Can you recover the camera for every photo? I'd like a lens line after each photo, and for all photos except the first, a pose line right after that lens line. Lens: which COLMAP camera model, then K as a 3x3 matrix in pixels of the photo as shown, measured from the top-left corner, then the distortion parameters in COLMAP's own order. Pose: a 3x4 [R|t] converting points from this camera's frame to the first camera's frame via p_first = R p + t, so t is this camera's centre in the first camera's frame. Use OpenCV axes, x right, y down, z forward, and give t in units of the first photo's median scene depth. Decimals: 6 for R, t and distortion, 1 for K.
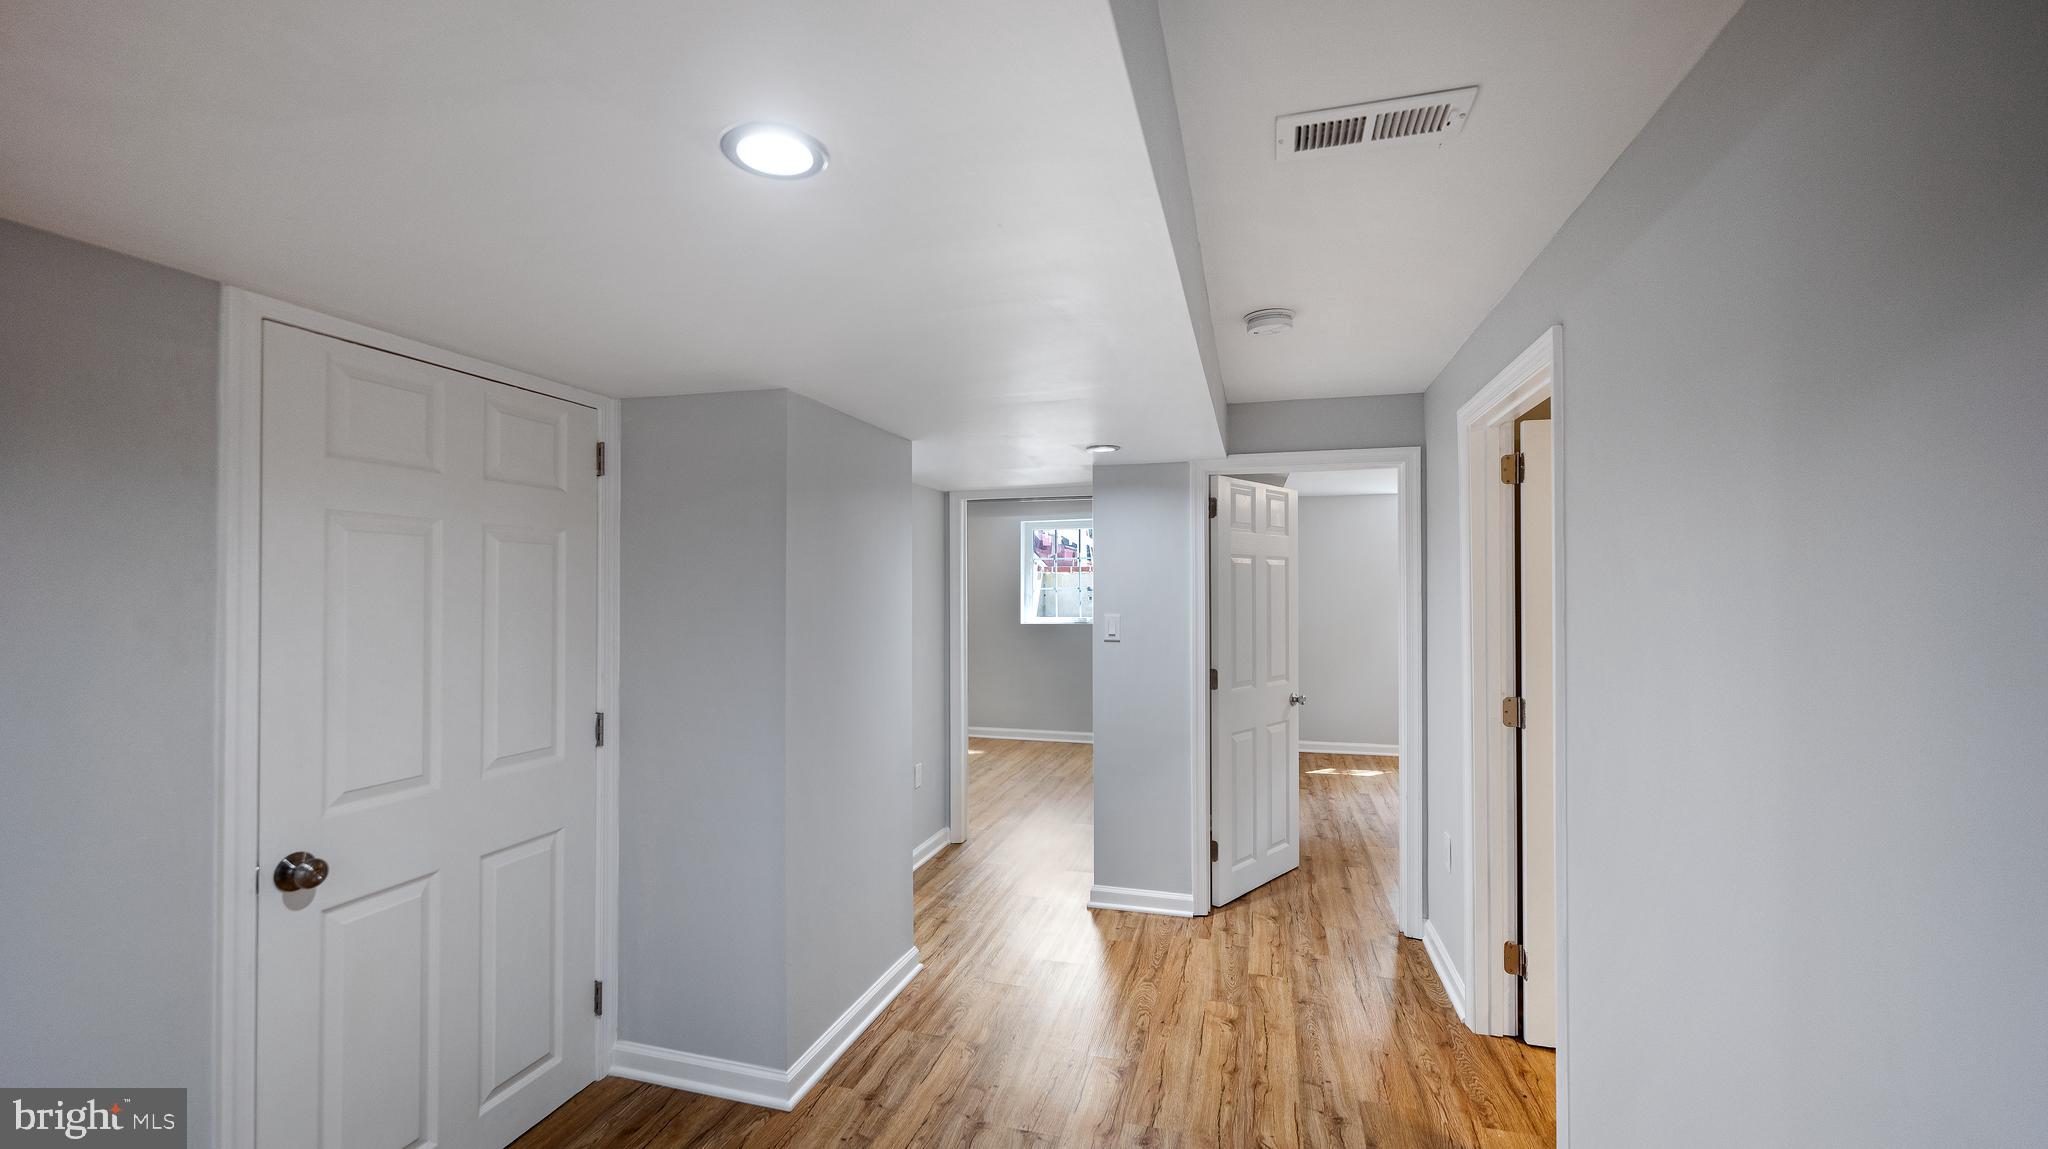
lens RADIAL K [[826.4, 0, 1011.6], [0, 826.4, 582.8], [0, 0, 1]] dist [0.000597, 0.000023]
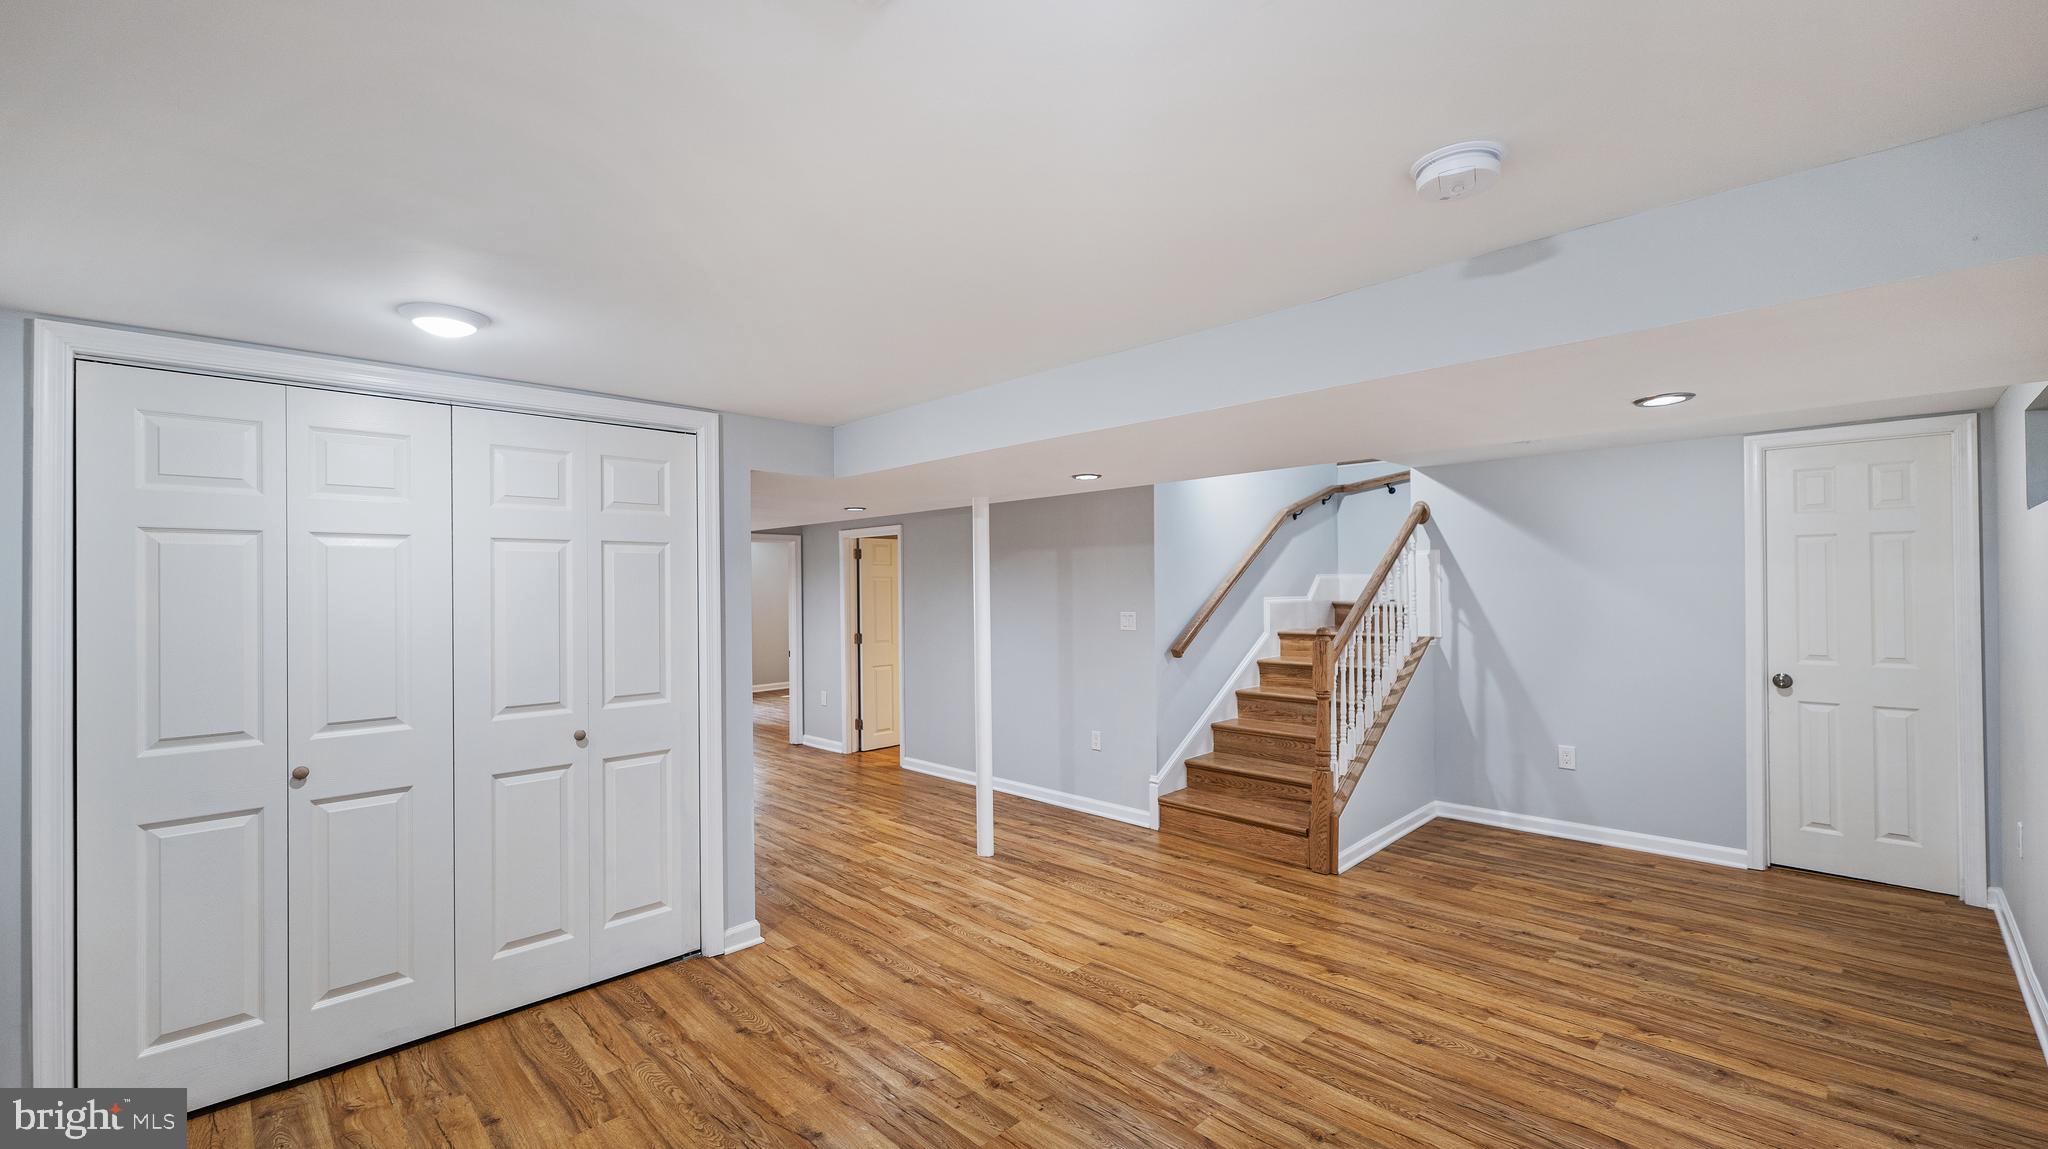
lens RADIAL K [[848.1, 0, 1021.4], [0, 848.1, 579.1], [0, 0, 1]] dist [0.001643, 0.000037]
pose [[0.472159, 0.004285, 0.881503, -1.300592], [-0.001582, 0.999991, -0.004013, -0.028939], [-0.881512, 0.000501, 0.472161, -0.674137]]
